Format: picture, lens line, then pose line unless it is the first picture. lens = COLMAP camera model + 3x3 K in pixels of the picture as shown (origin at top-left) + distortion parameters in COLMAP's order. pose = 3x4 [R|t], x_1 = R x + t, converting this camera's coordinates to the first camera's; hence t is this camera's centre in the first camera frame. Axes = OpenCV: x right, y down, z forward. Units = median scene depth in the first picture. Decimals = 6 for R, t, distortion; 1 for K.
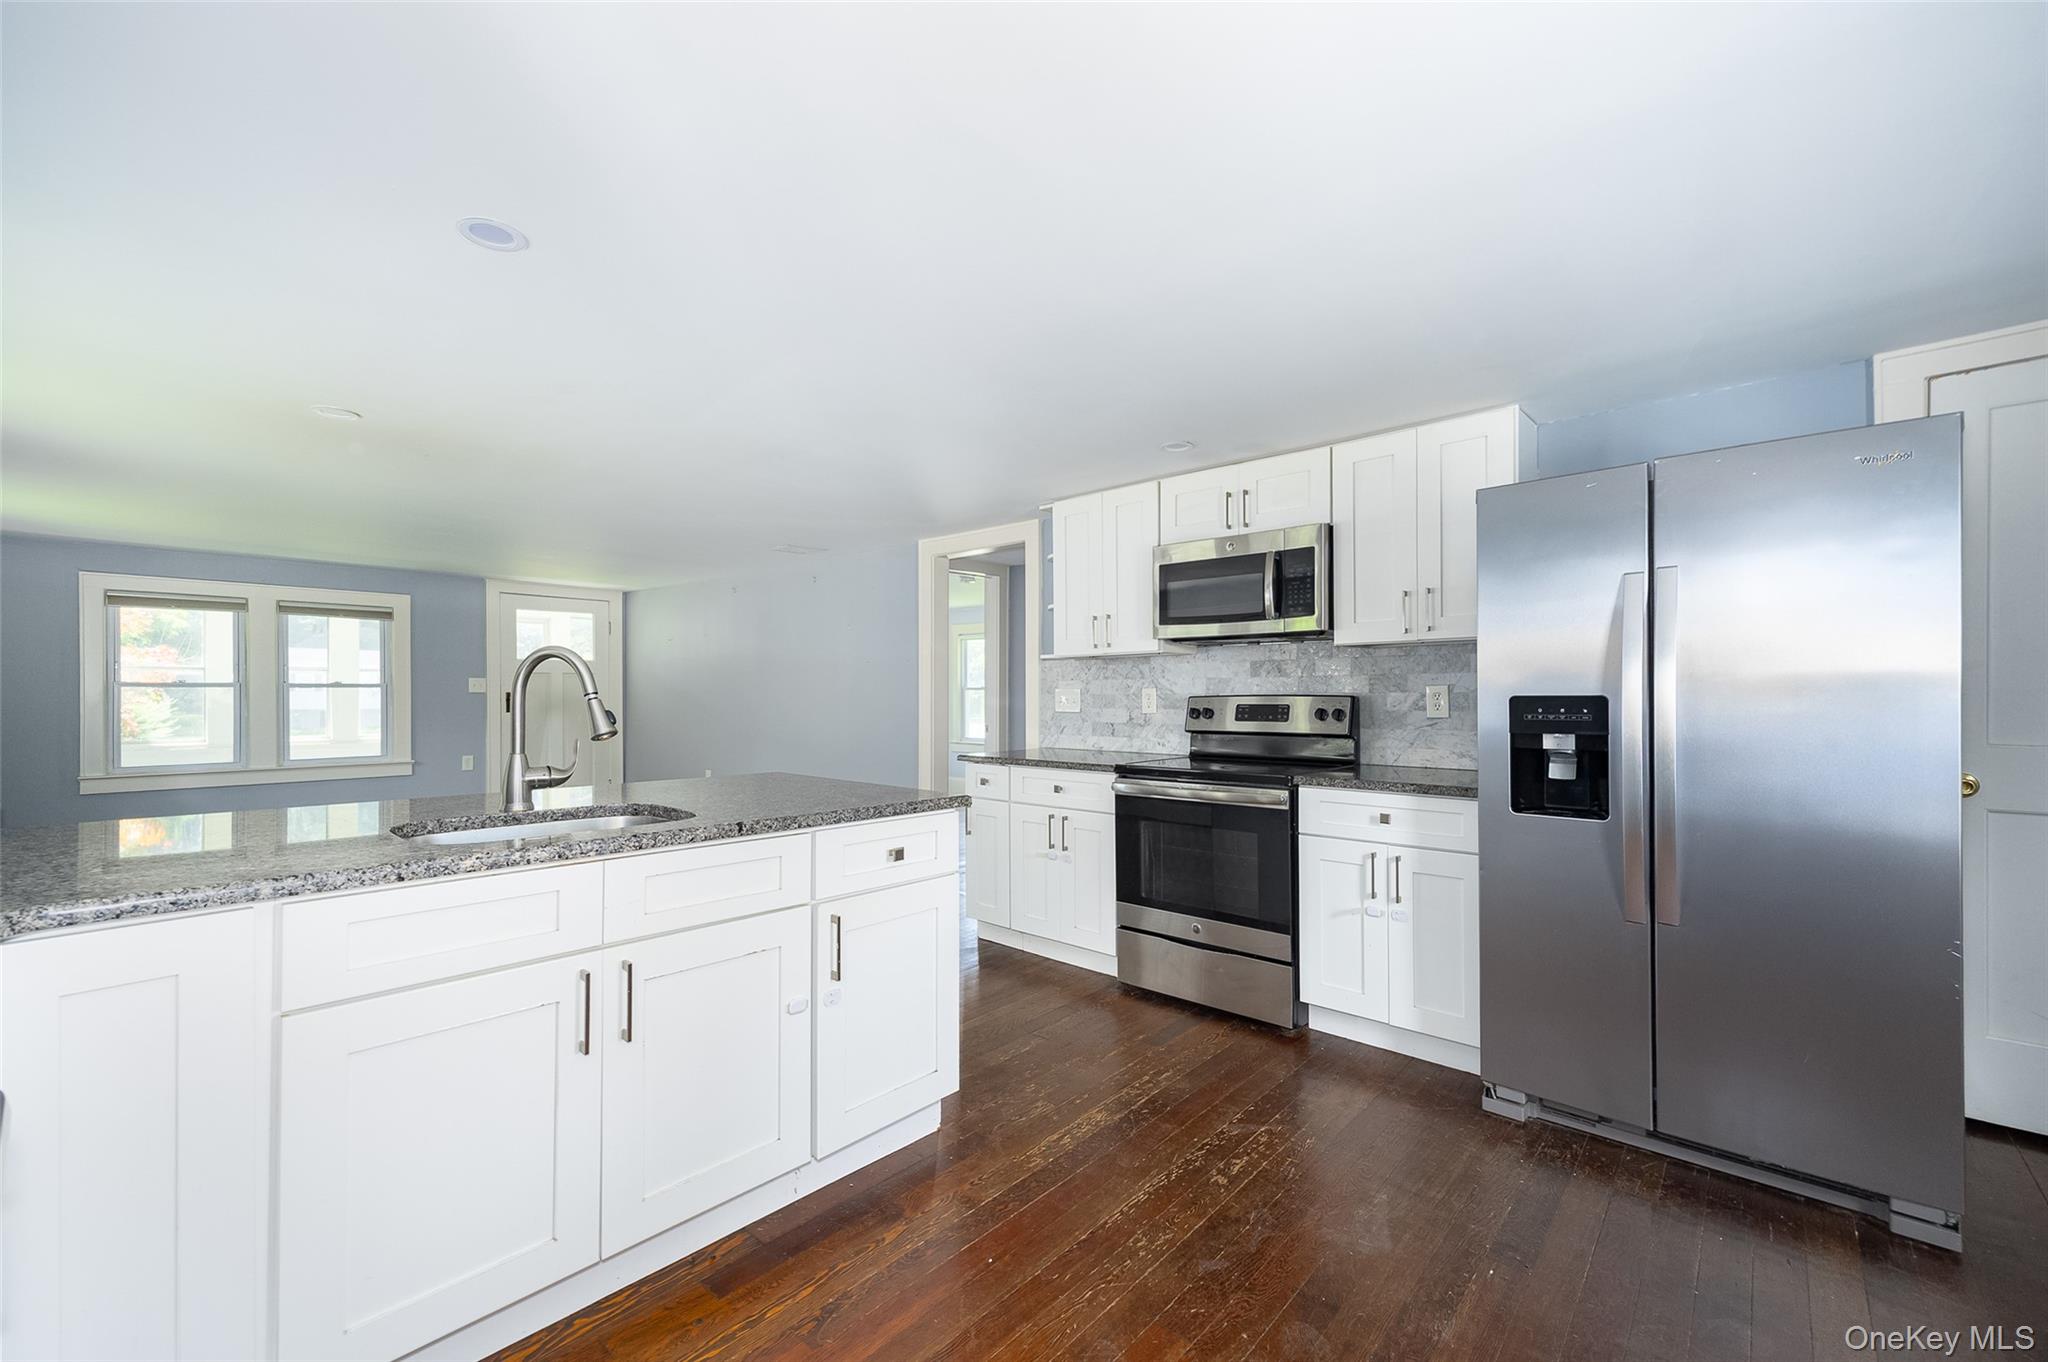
lens RADIAL K [[794.5, 0, 1011.8], [0, 794.5, 694.3], [0, 0, 1]] dist [-0.003393, 0.000674]
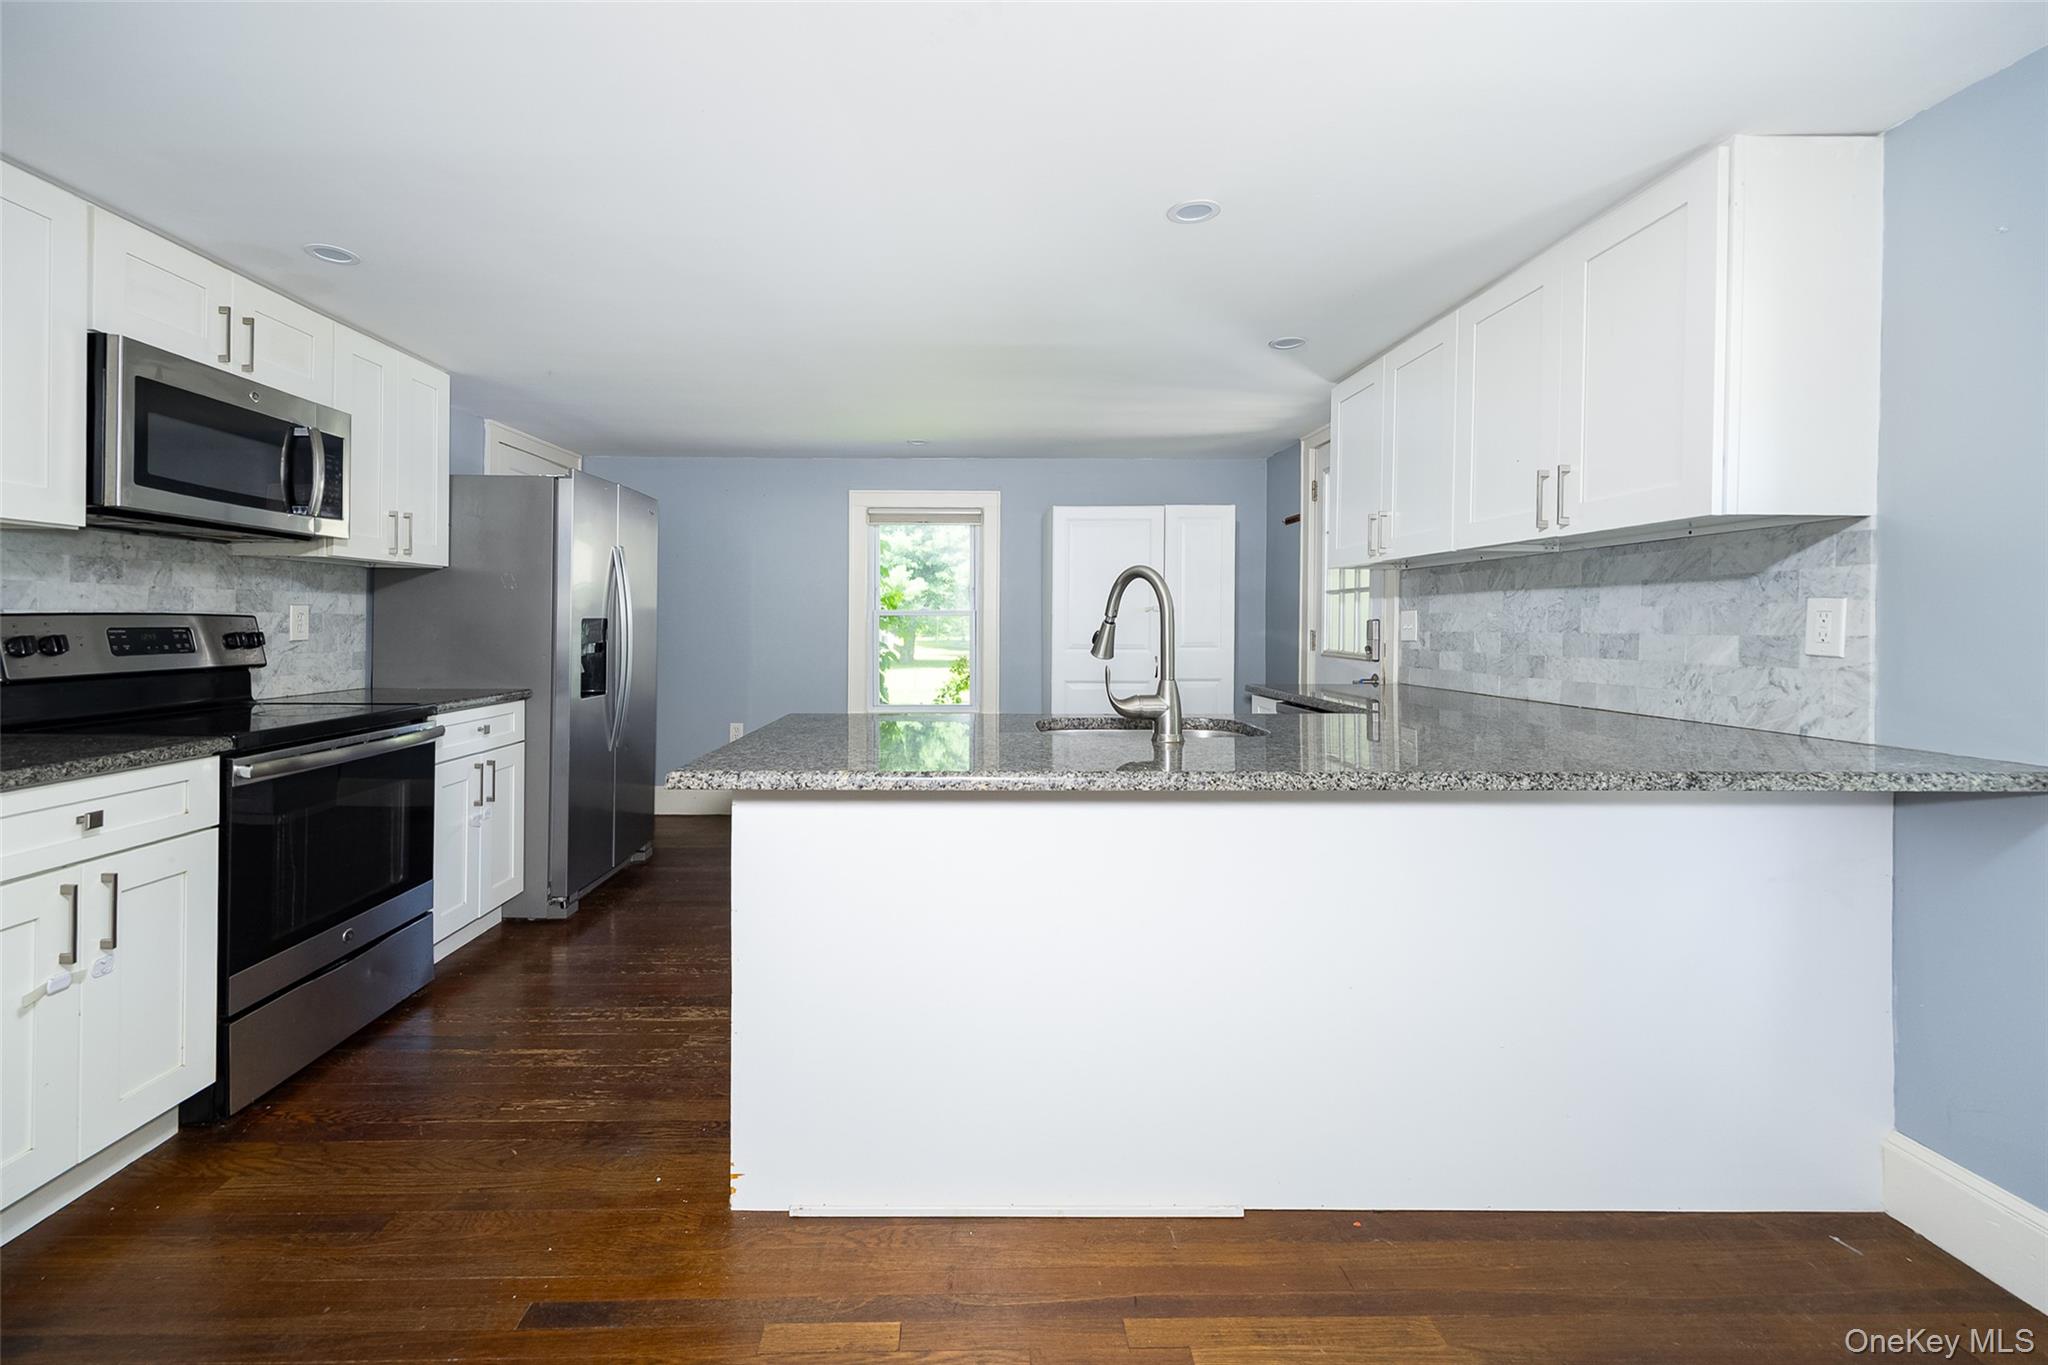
lens RADIAL K [[794.5, 0, 997.5], [0, 794.5, 630.9], [0, 0, 1]] dist [-0.003393, 0.000674]
pose [[-0.681551, -0.011637, 0.731678, -0.675732], [-0.010573, 0.999926, 0.006056, 0.004502], [-0.731694, -0.003609, -0.681623, 1.023941]]
